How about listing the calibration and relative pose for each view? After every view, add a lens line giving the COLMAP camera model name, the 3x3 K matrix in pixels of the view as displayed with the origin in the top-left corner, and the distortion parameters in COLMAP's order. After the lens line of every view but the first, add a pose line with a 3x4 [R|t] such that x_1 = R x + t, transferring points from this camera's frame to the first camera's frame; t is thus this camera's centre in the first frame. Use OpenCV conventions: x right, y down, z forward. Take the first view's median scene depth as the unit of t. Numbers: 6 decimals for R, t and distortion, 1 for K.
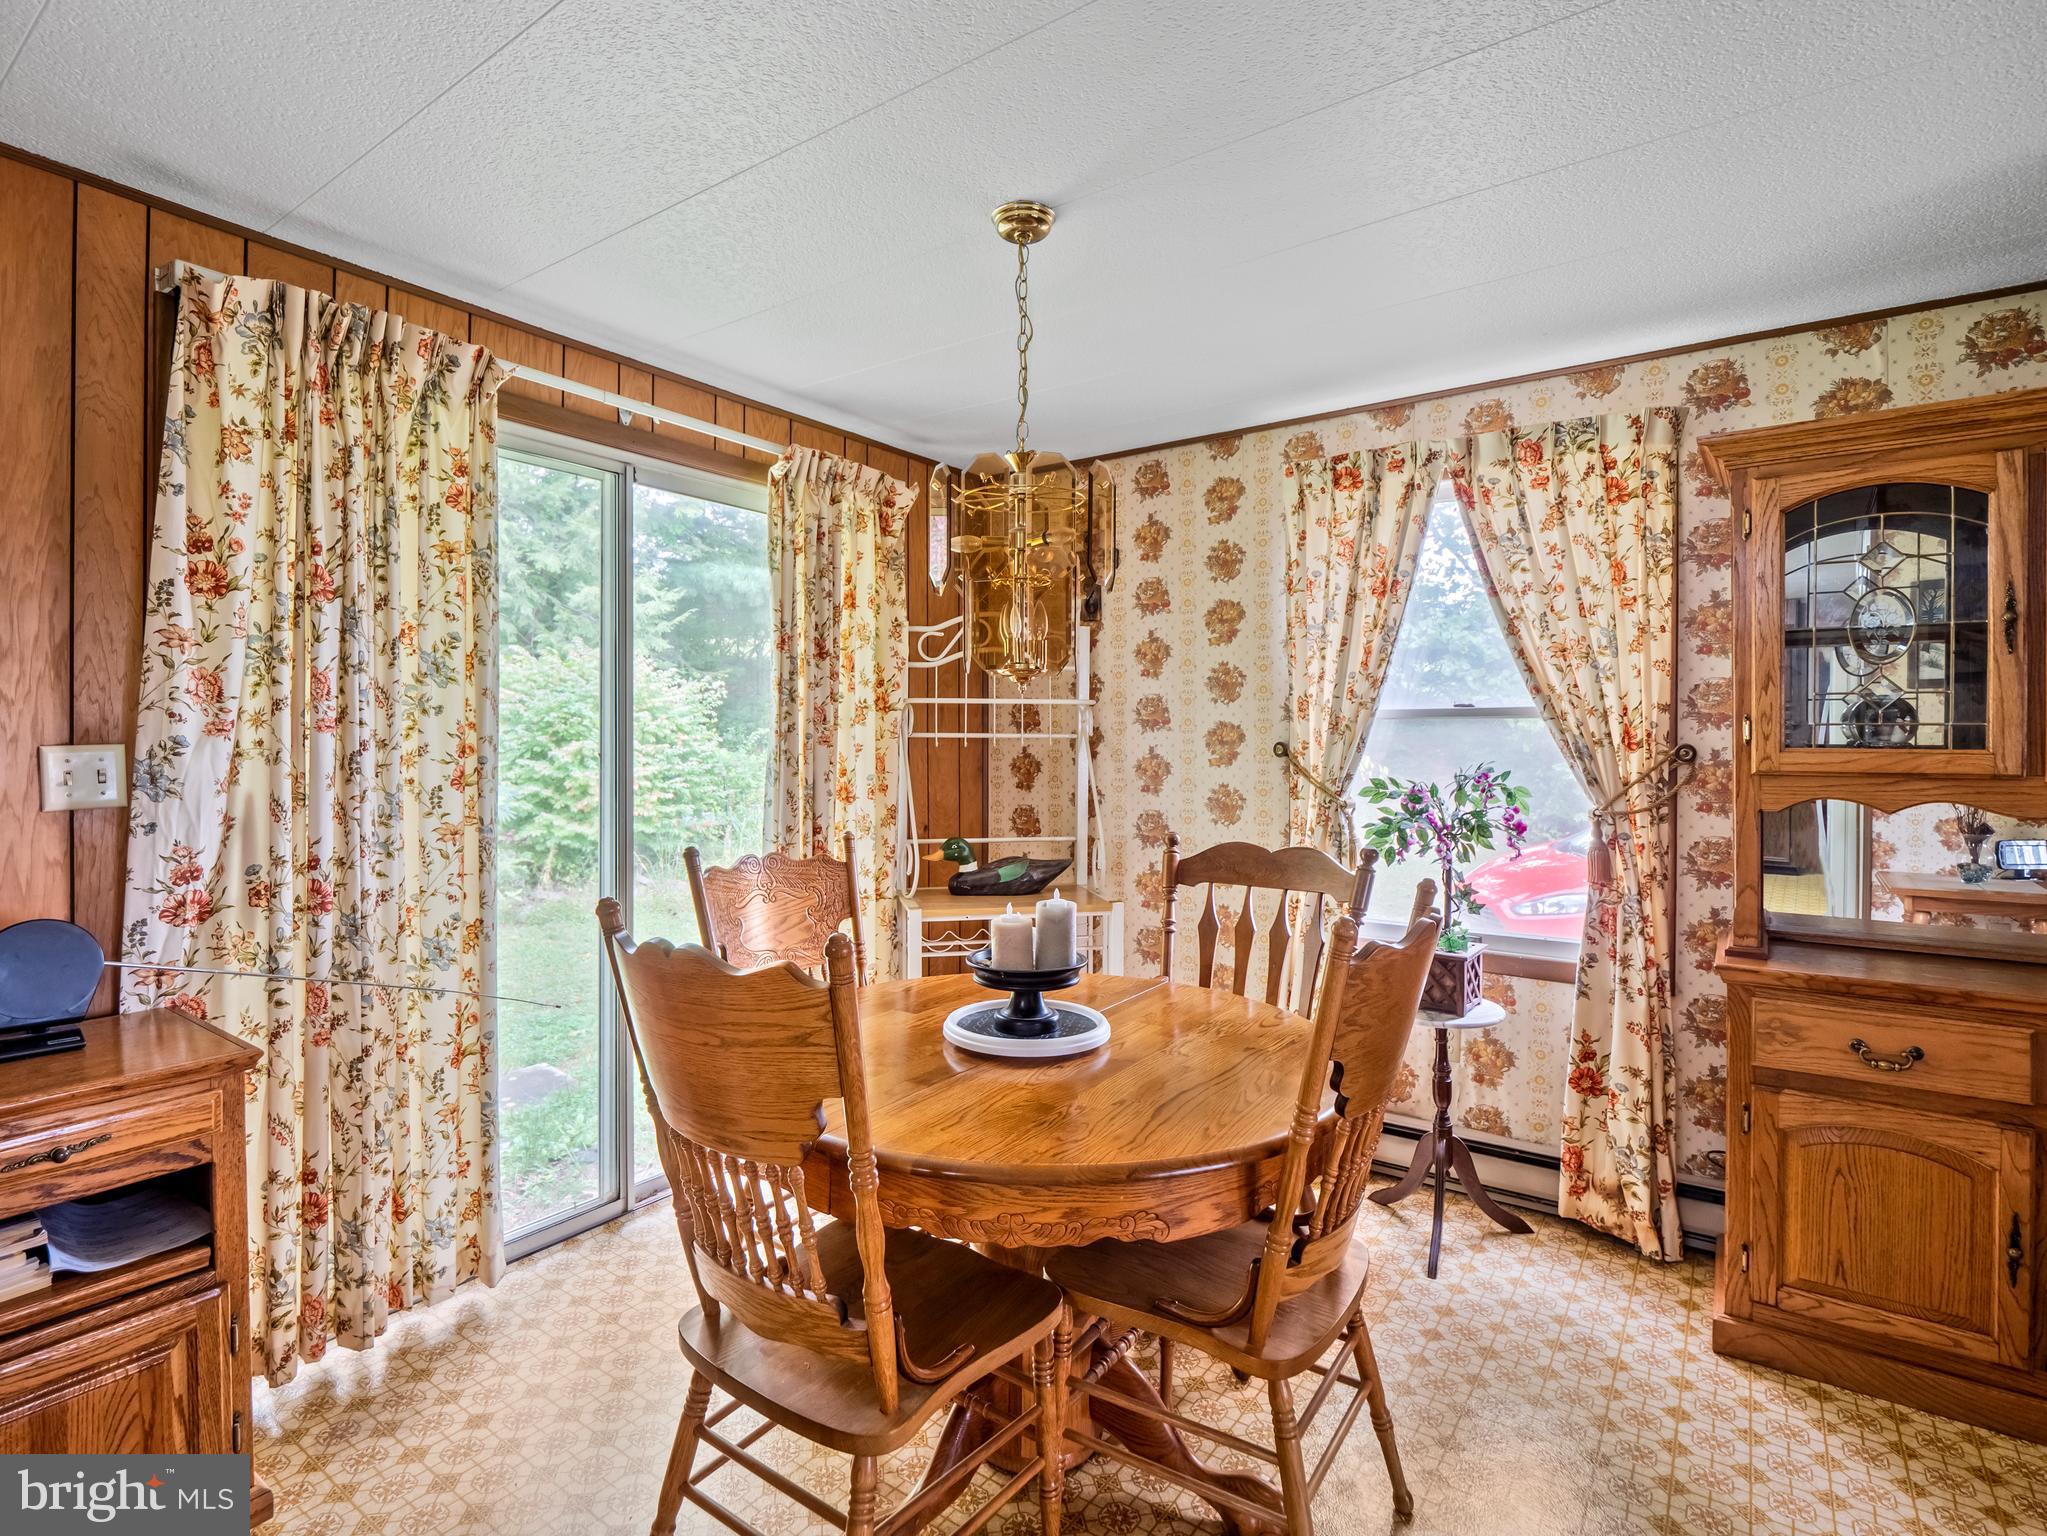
lens RADIAL K [[1002.2, 0, 1026.0], [0, 1002.2, 747.2], [0, 0, 1]] dist [-0.008025, -0.004121]
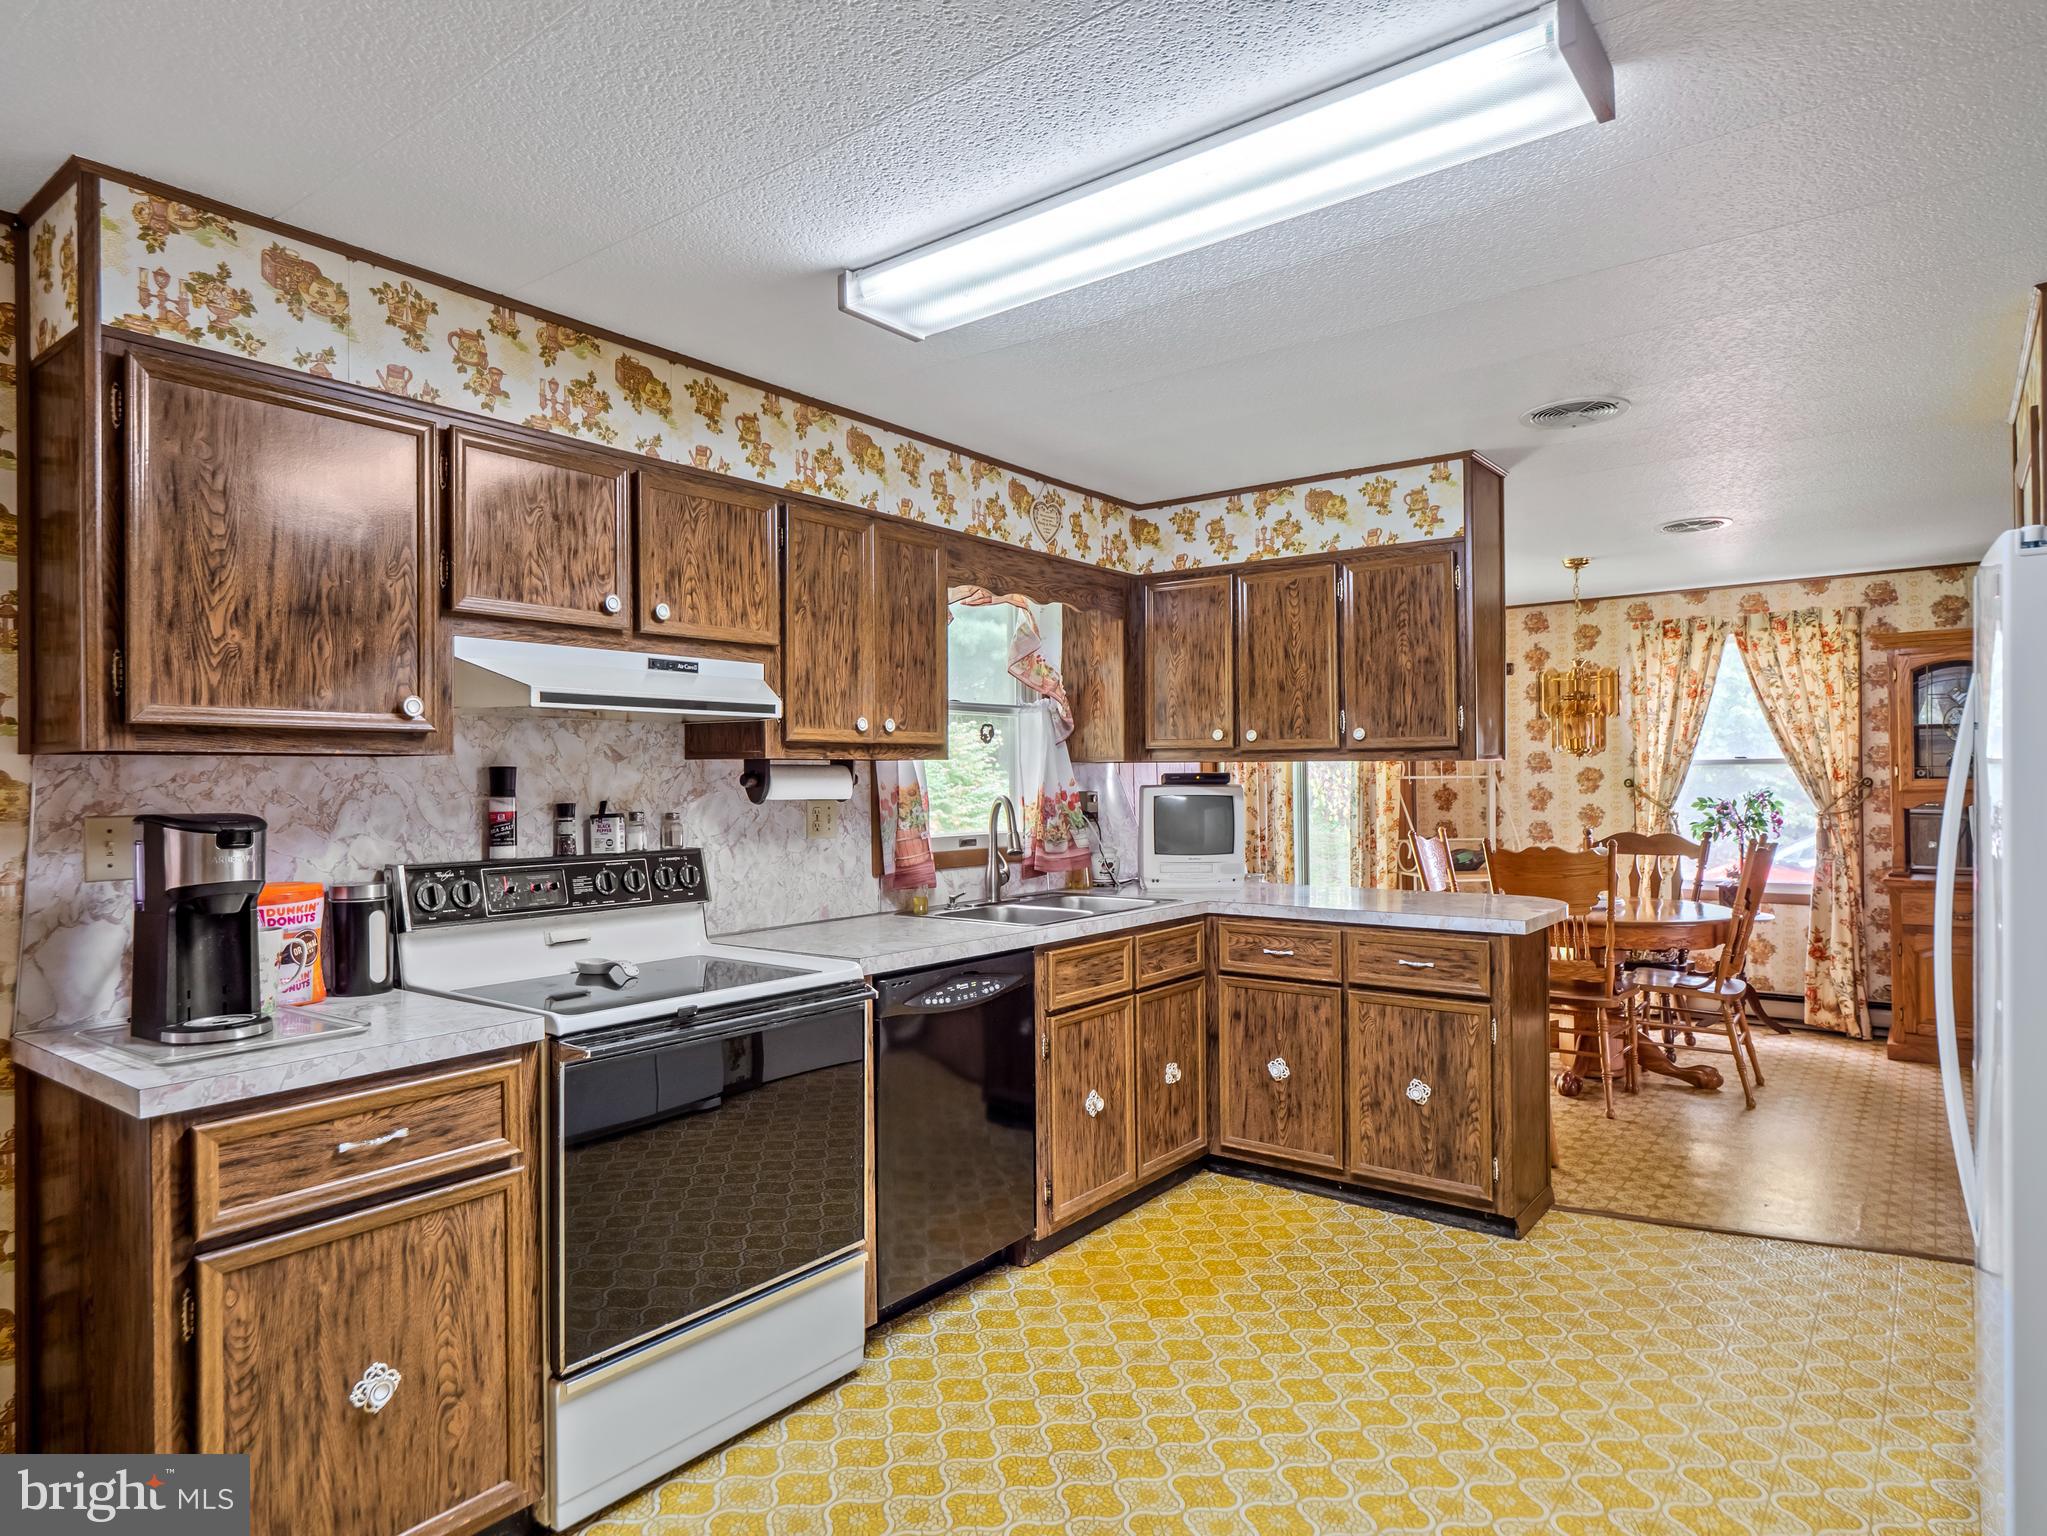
lens RADIAL K [[1198.9, 0, 1019.3], [0, 1198.9, 774.4], [0, 0, 1]] dist [-0.001011, 0.000291]
pose [[0.999351, -0.014208, -0.033090, -0.897120], [0.013909, 0.999860, -0.009266, -0.010062], [0.033217, 0.008799, 0.999409, -1.365370]]
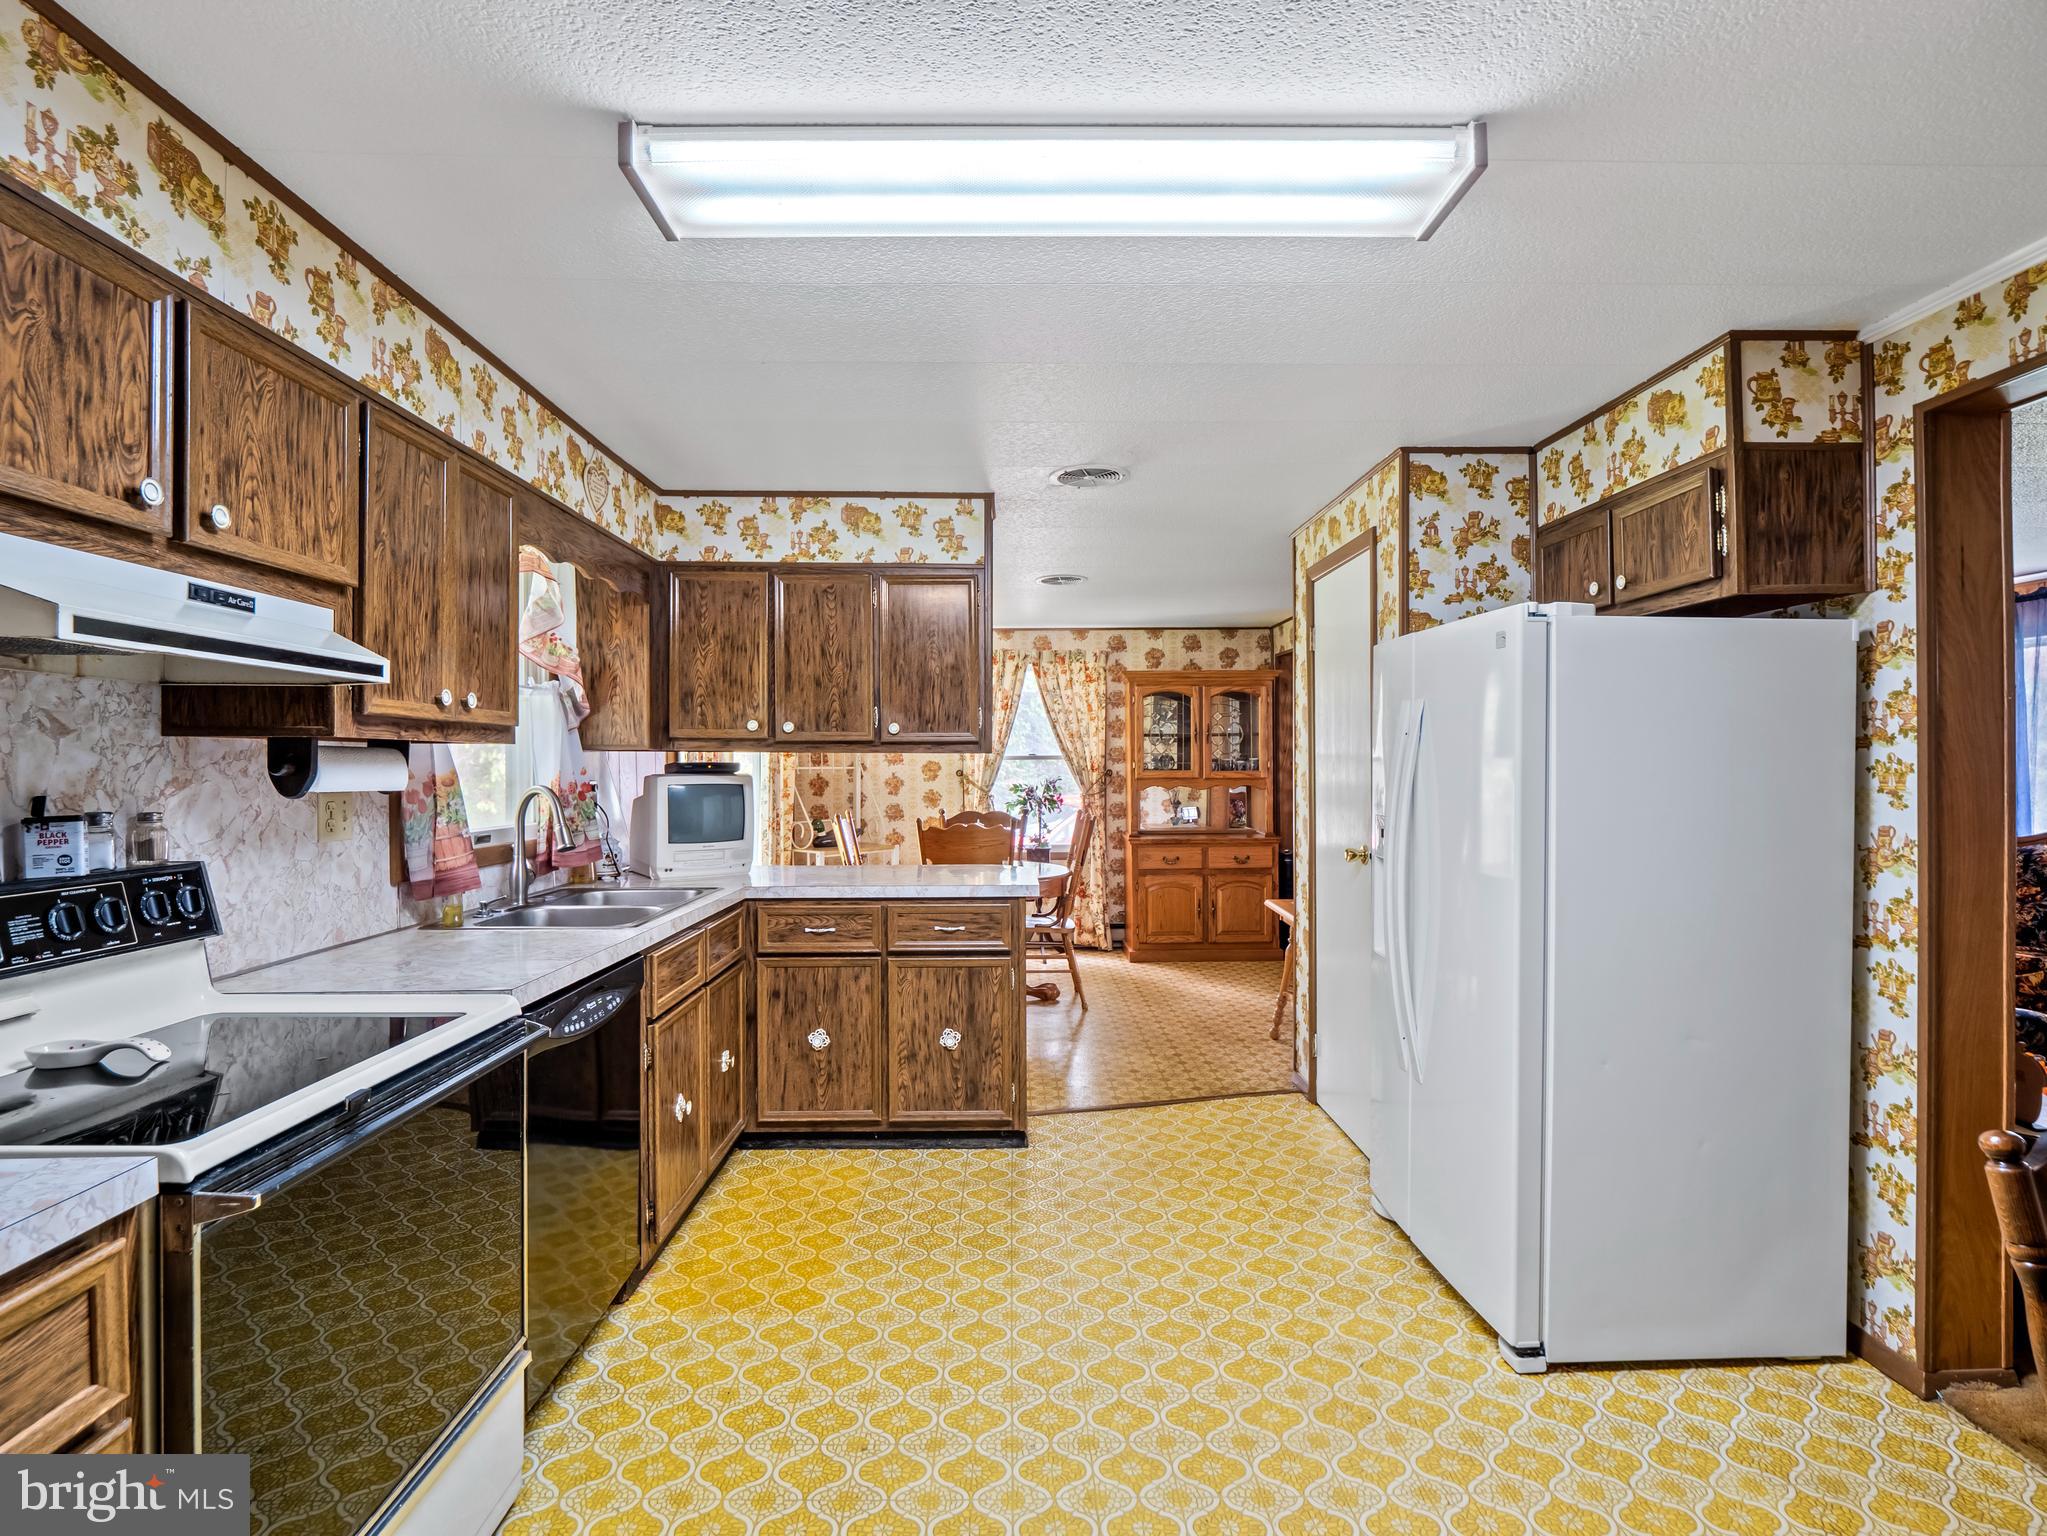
lens RADIAL K [[1002.2, 0, 1020.4], [0, 1002.2, 766.1], [0, 0, 1]] dist [-0.008025, -0.004121]
pose [[0.799717, -0.008155, 0.600322, -1.213075], [0.010851, 0.999941, -0.000872, -0.012460], [-0.600279, 0.007212, 0.799758, -1.090668]]
